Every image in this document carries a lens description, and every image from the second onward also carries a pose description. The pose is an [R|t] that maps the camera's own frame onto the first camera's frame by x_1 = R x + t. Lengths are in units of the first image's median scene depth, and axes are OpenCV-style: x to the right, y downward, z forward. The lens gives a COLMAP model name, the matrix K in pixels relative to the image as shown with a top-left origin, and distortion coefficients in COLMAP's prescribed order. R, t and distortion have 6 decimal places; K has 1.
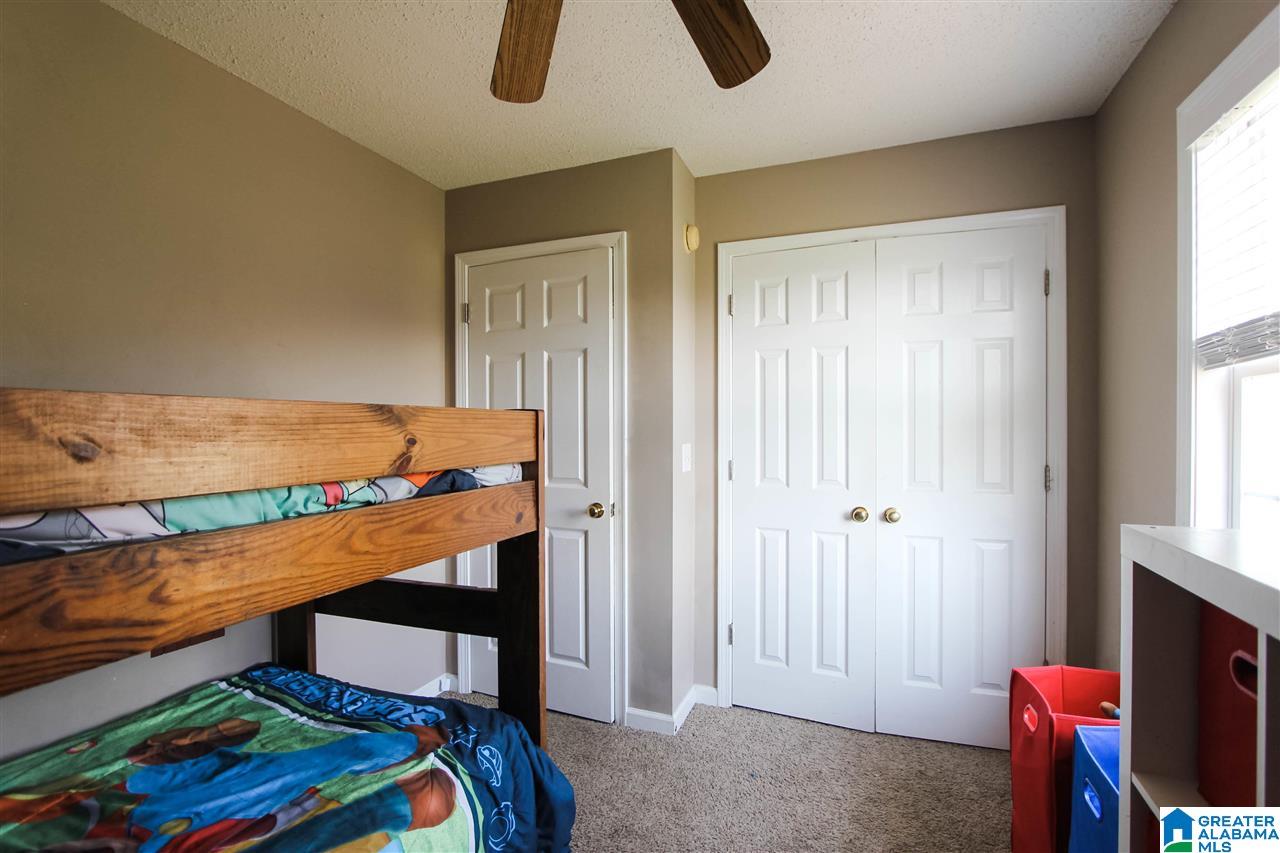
lens RADIAL K [[592.2, 0, 643.1], [0, 592.2, 427.6], [0, 0, 1]] dist [-0.015866, 0.000924]
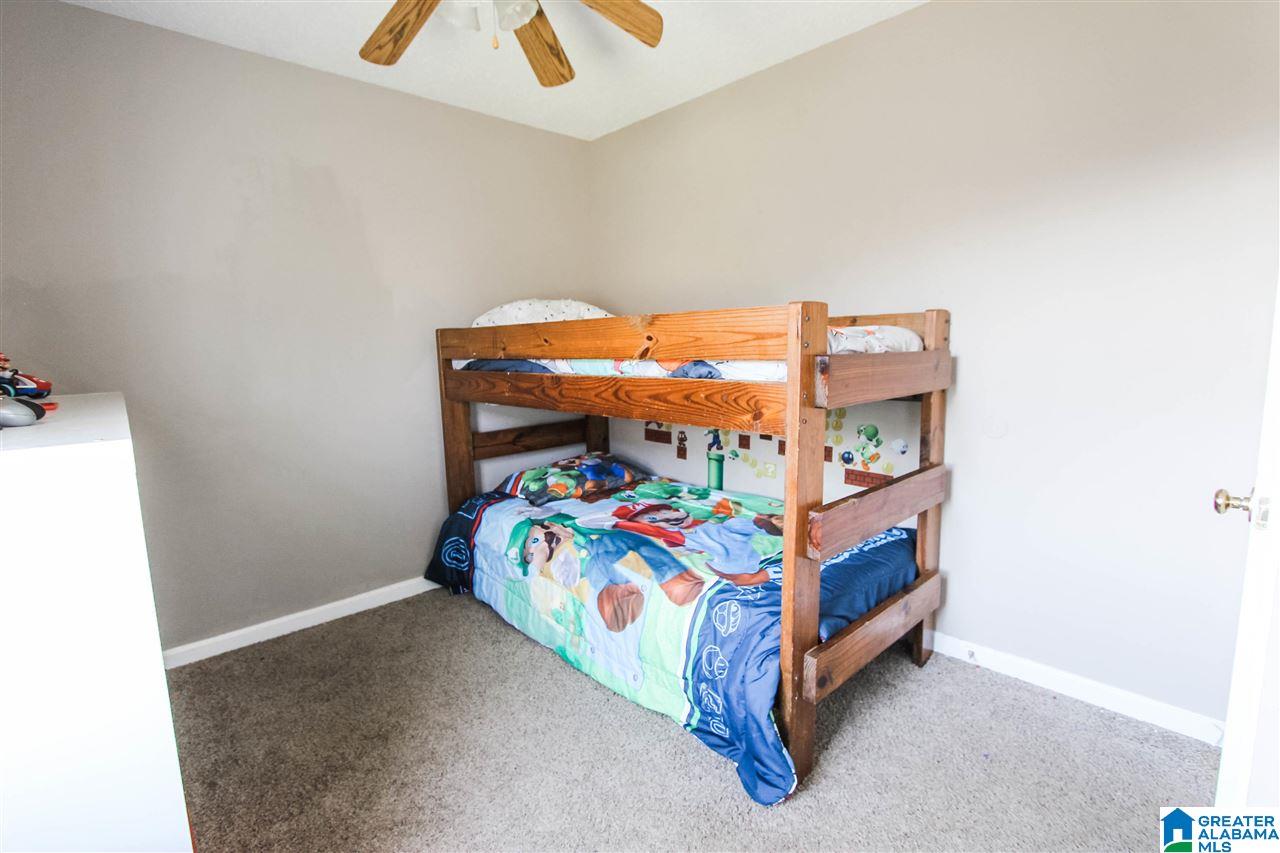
lens RADIAL K [[592.2, 0, 643.1], [0, 592.2, 427.6], [0, 0, 1]] dist [-0.015866, 0.000924]
pose [[-0.424496, 0.137982, -0.894854, 0.964255], [0.017672, 0.989394, 0.144176, 0.029426], [0.905257, 0.045388, -0.422433, 1.566717]]
